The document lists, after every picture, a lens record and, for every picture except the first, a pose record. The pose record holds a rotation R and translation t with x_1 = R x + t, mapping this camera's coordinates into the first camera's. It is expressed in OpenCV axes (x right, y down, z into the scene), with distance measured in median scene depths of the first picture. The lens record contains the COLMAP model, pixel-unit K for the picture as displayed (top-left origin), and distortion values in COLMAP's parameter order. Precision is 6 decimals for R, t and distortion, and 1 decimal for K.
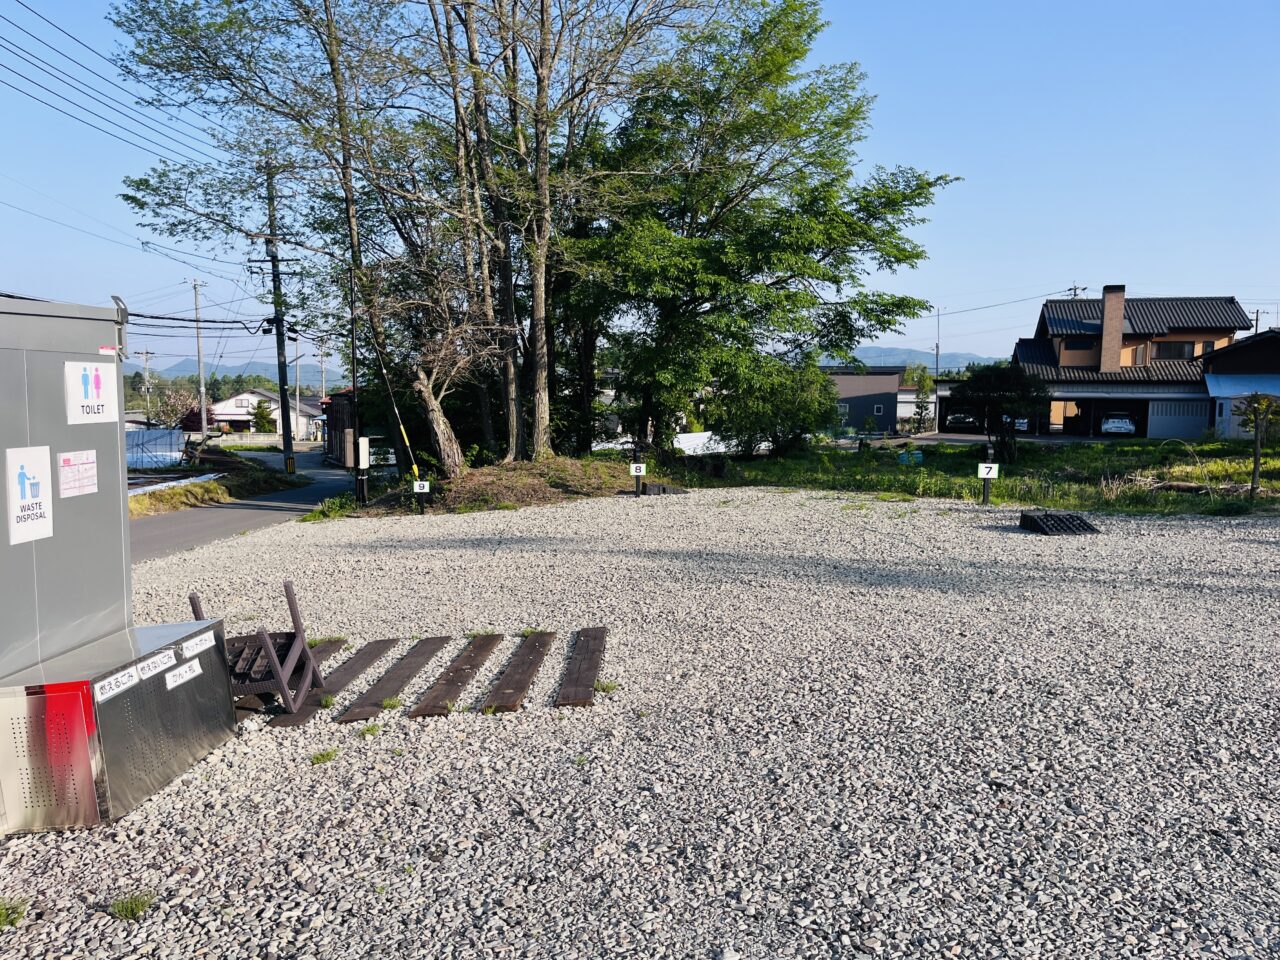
lens RADIAL K [[924.7, 0, 618.2], [0, 924.7, 491.0], [0, 0, 1]] dist [0.059910, -0.080716]
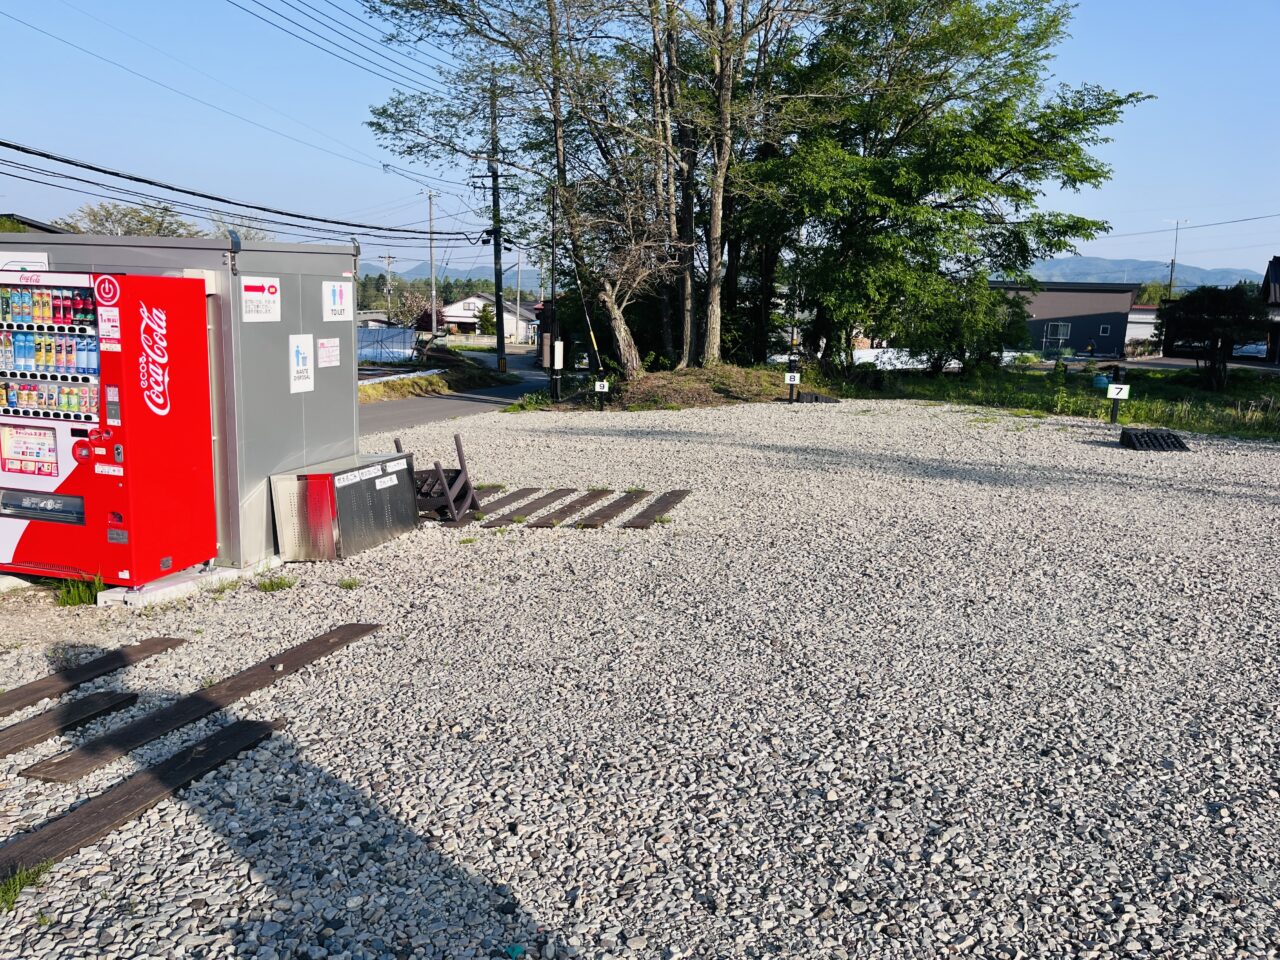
lens RADIAL K [[925.4, 0, 632.3], [0, 925.4, 477.7], [0, 0, 1]] dist [0.051167, -0.087077]
pose [[0.977012, 0.064171, -0.203299, 0.057841], [-0.047474, 0.995166, 0.085970, 0.007052], [0.207833, -0.074342, 0.975335, -0.099542]]
